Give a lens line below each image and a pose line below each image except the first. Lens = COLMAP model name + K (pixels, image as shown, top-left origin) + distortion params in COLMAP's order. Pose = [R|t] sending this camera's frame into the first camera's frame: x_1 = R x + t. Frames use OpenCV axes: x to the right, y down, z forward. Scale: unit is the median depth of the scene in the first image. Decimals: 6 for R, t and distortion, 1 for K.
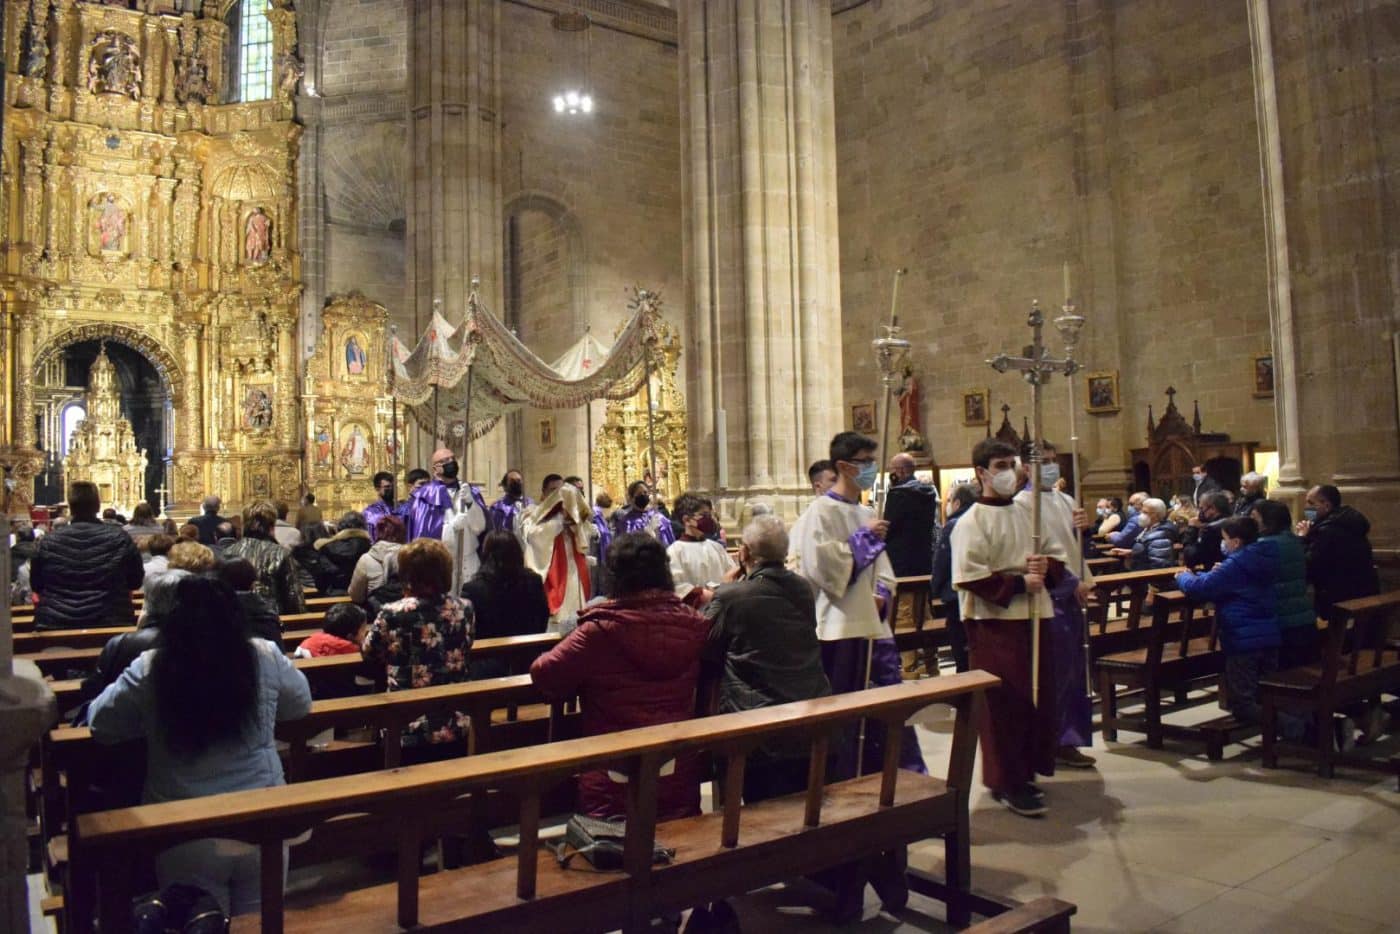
lens RADIAL K [[1088.2, 0, 691.6], [0, 1088.2, 462.6], [0, 0, 1]] dist [-0.097801, 0.016136]
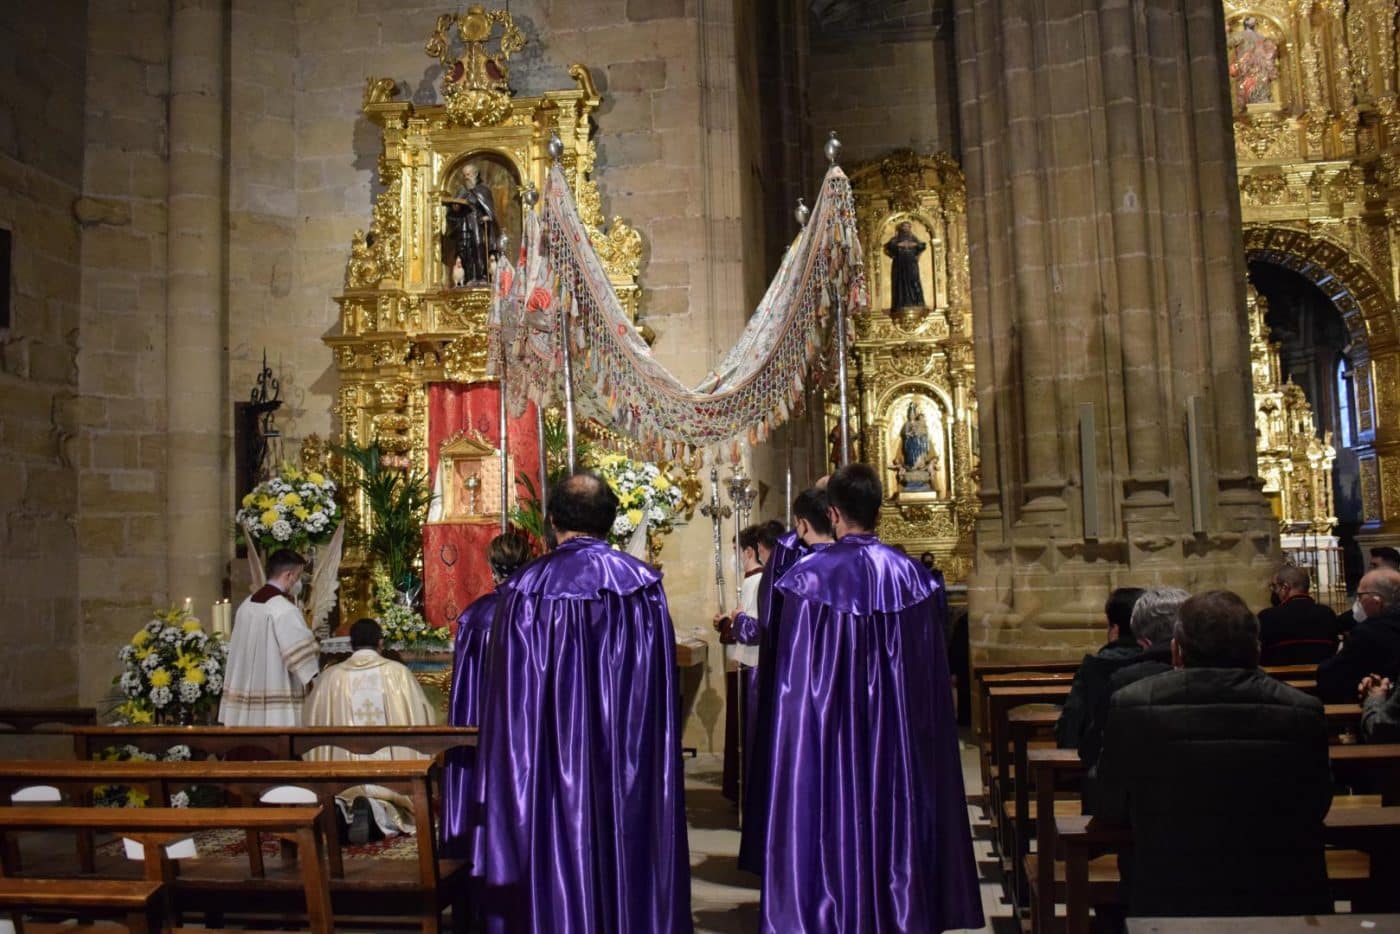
lens RADIAL K [[1320.9, 0, 702.8], [0, 1320.9, 463.5], [0, 0, 1]] dist [-0.079151, 0.000000]
pose [[0.735191, -0.052566, -0.675819, -0.285494], [0.041685, 0.998608, -0.032326, 0.014315], [0.676577, -0.004406, 0.736359, 0.228057]]
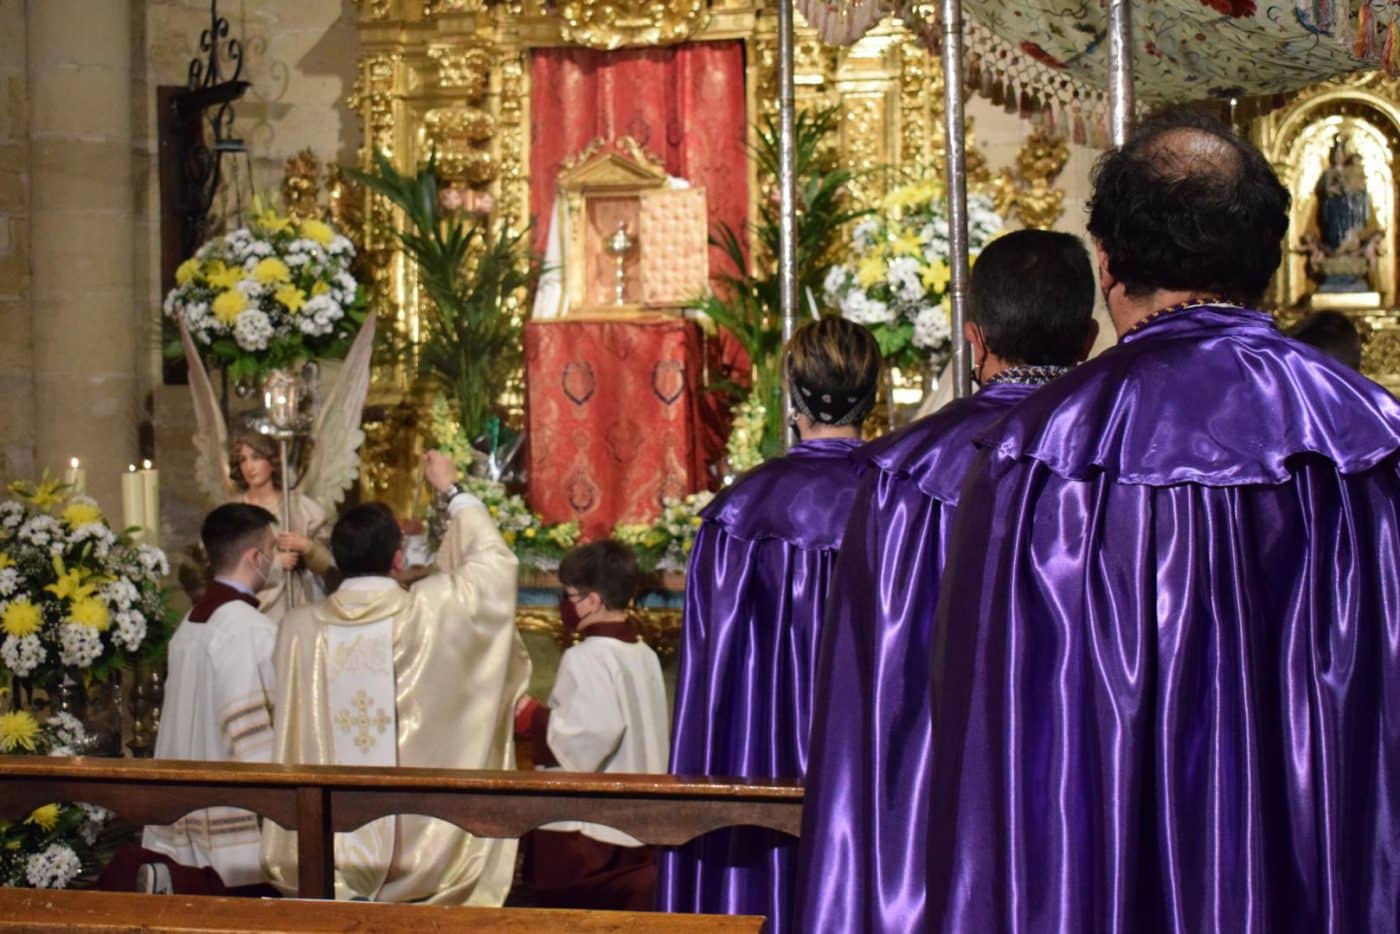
lens RADIAL K [[2091.8, 0, 709.4], [0, 2091.8, 466.9], [0, 0, 1]] dist [-0.031275, 0.000000]
pose [[0.680032, 0.030035, -0.732567, -0.345791], [0.026180, 0.997529, 0.065200, 0.017513], [0.732715, -0.063517, 0.677566, 0.256780]]
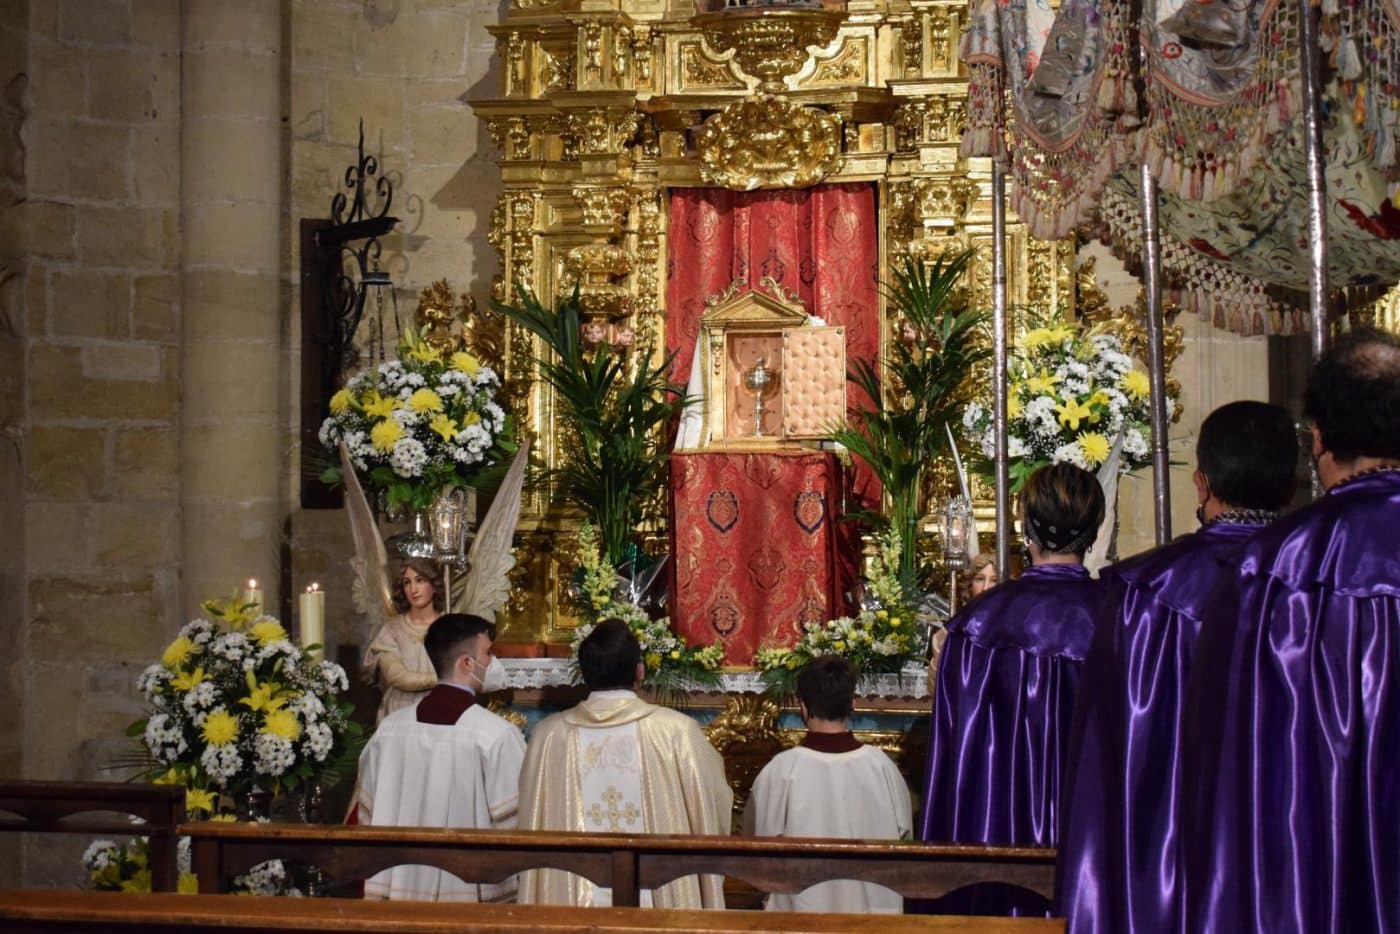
lens RADIAL K [[2342.2, 0, 711.9], [0, 2342.2, 462.0], [0, 0, 1]] dist [-0.020718, 0.000000]
pose [[0.676327, -0.007424, -0.736564, -0.325010], [0.017783, 0.999822, 0.006251, 0.015302], [0.736387, -0.017326, 0.676338, 0.215810]]
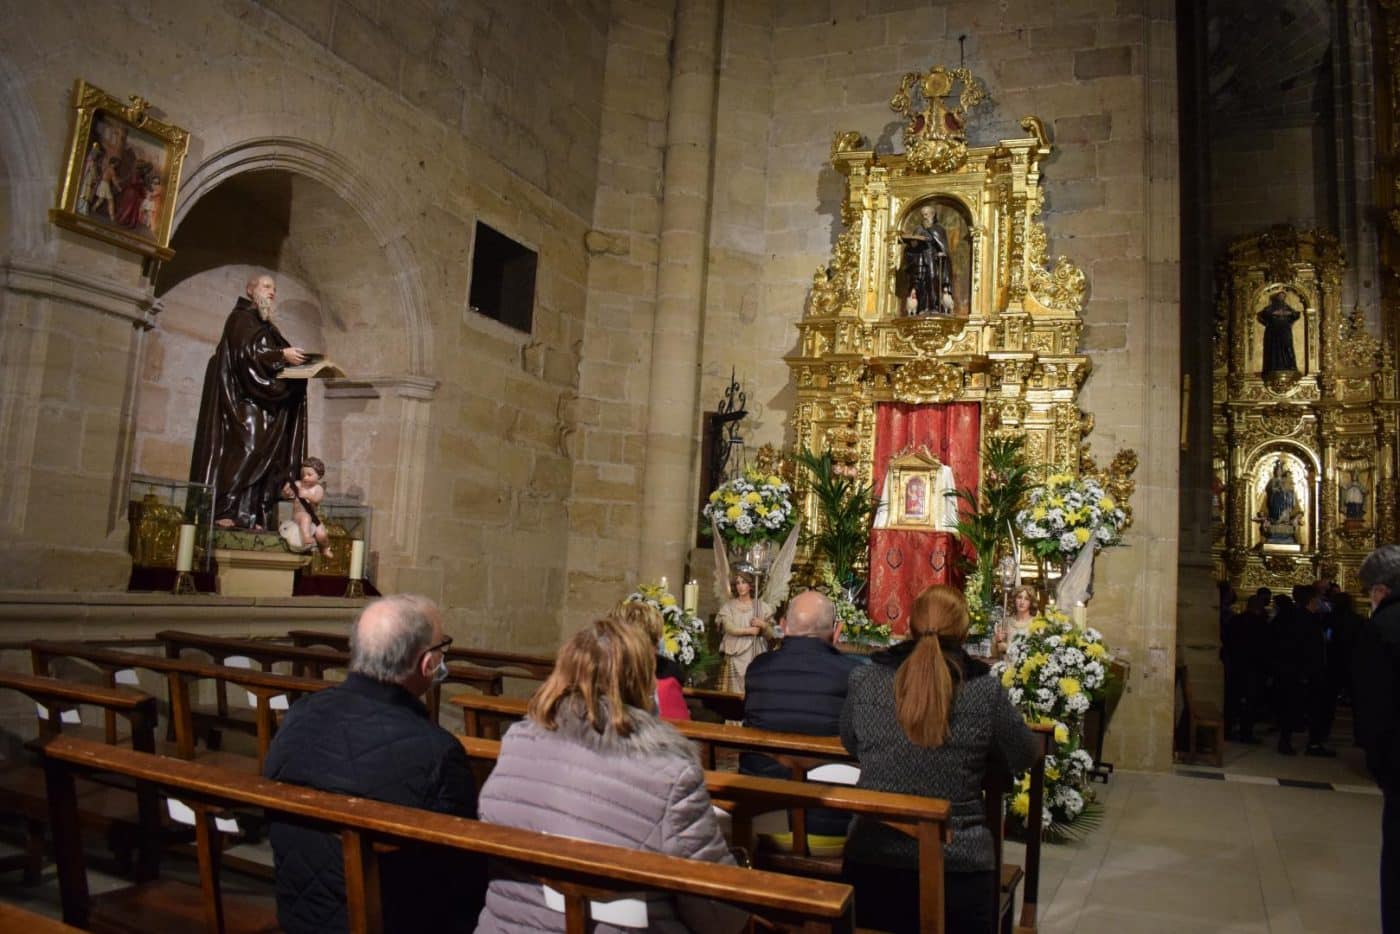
lens RADIAL K [[1088.2, 0, 699.7], [0, 1088.2, 460.2], [0, 0, 1]] dist [-0.097801, 0.016136]
pose [[0.512456, -0.042139, -0.857679, -0.328251], [-0.039440, 0.996586, -0.072528, 0.020501], [0.857807, 0.070994, 0.509045, 0.230929]]
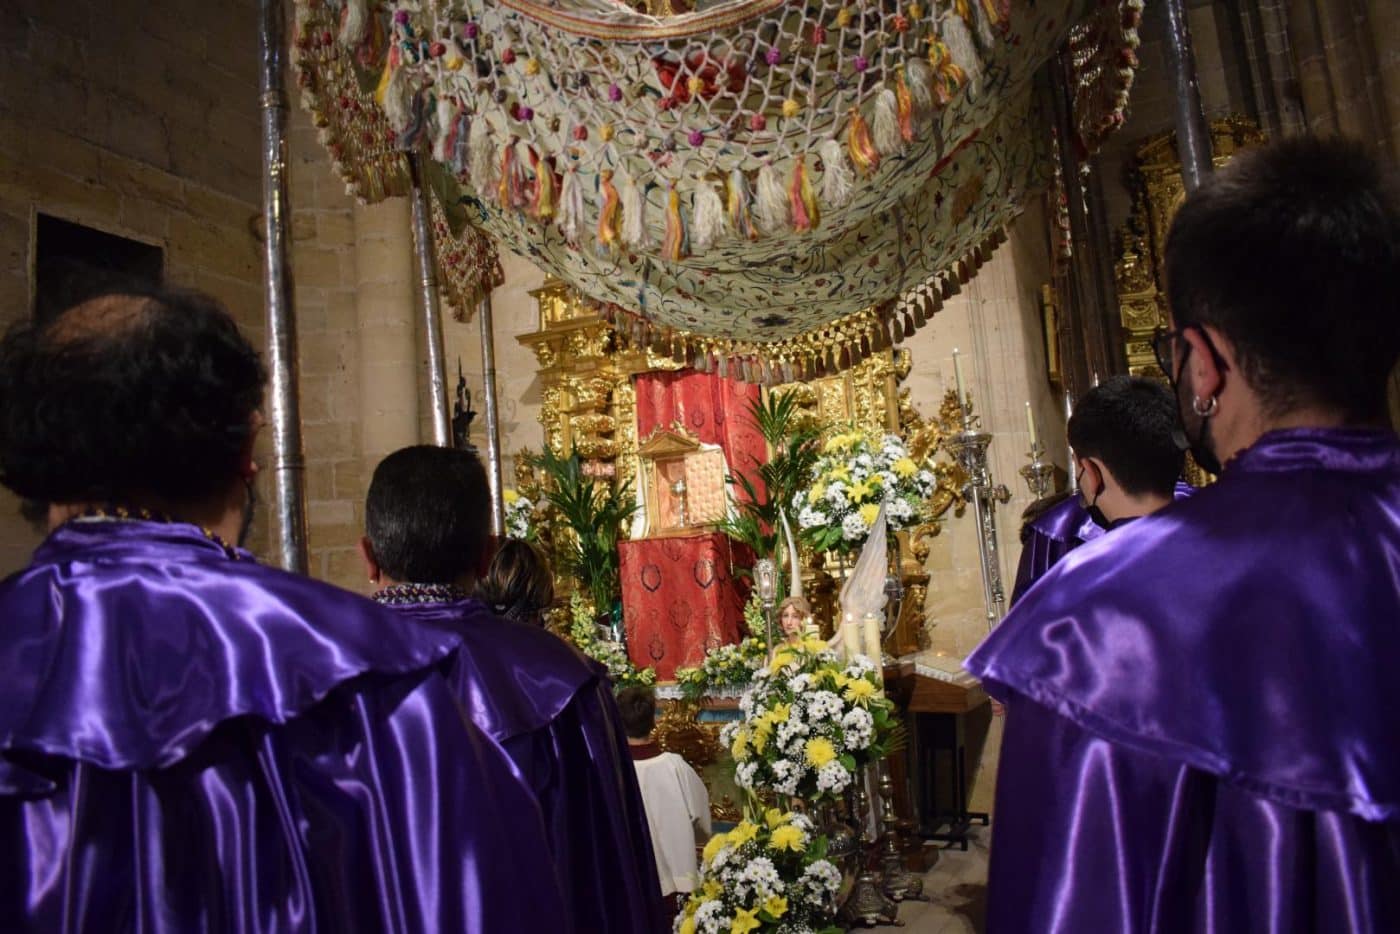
lens RADIAL K [[1088.2, 0, 690.5], [0, 1088.2, 471.4], [0, 0, 1]] dist [-0.097801, 0.016136]
pose [[0.494796, -0.114765, -0.861398, -0.358235], [0.099482, 0.992205, -0.075049, 0.019610], [0.863296, -0.048559, 0.502356, 0.321702]]
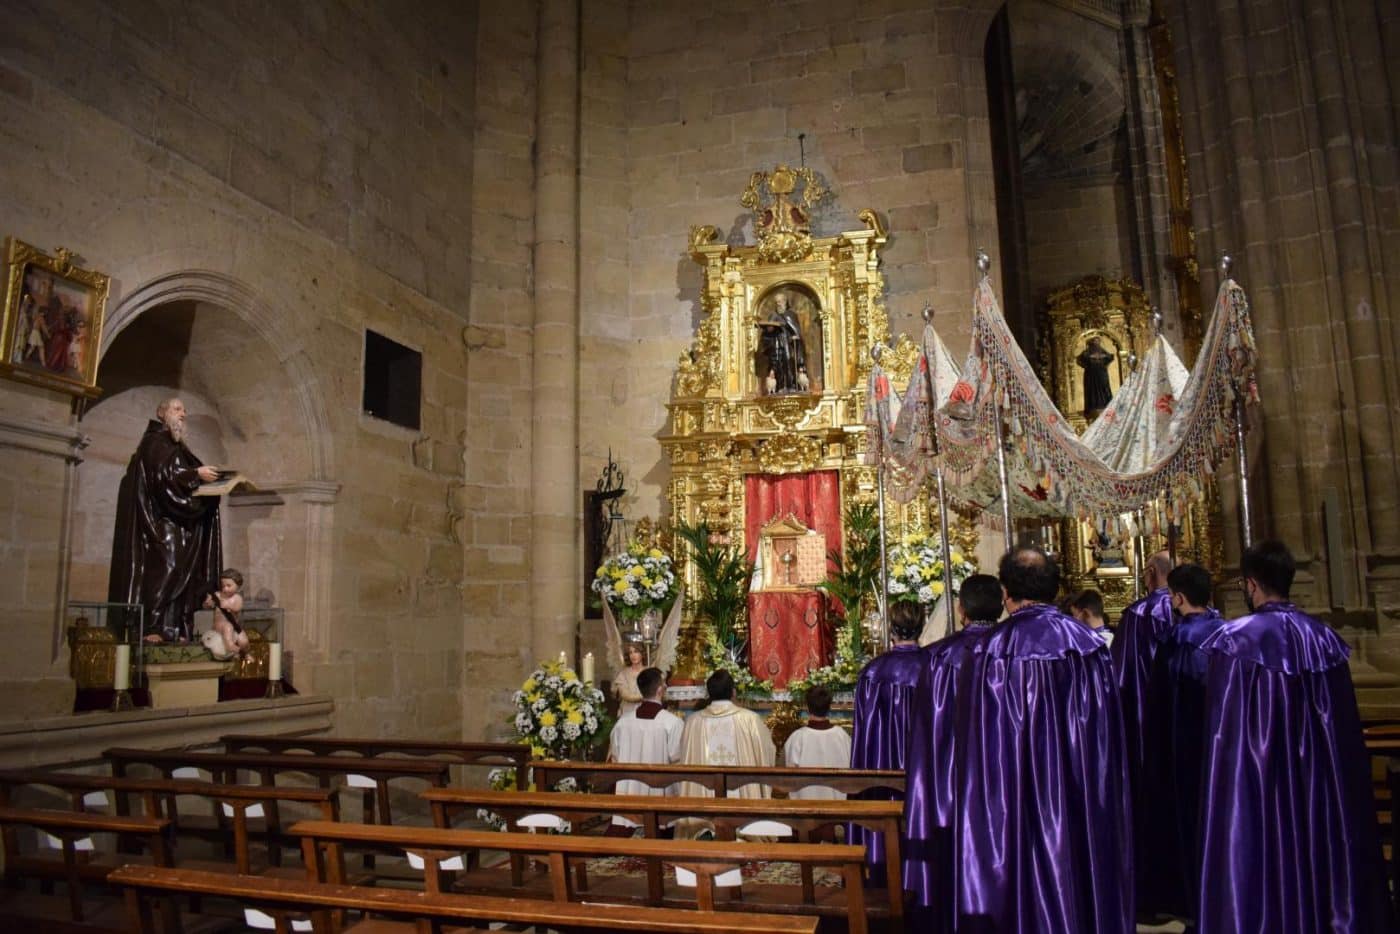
lens RADIAL K [[1088.2, 0, 702.1], [0, 1088.2, 460.5], [0, 0, 1]] dist [-0.097801, 0.016136]
pose [[0.622490, -0.109461, -0.774935, -0.312948], [0.032404, 0.992927, -0.114222, 0.013402], [0.781957, 0.045991, 0.621634, 0.209948]]
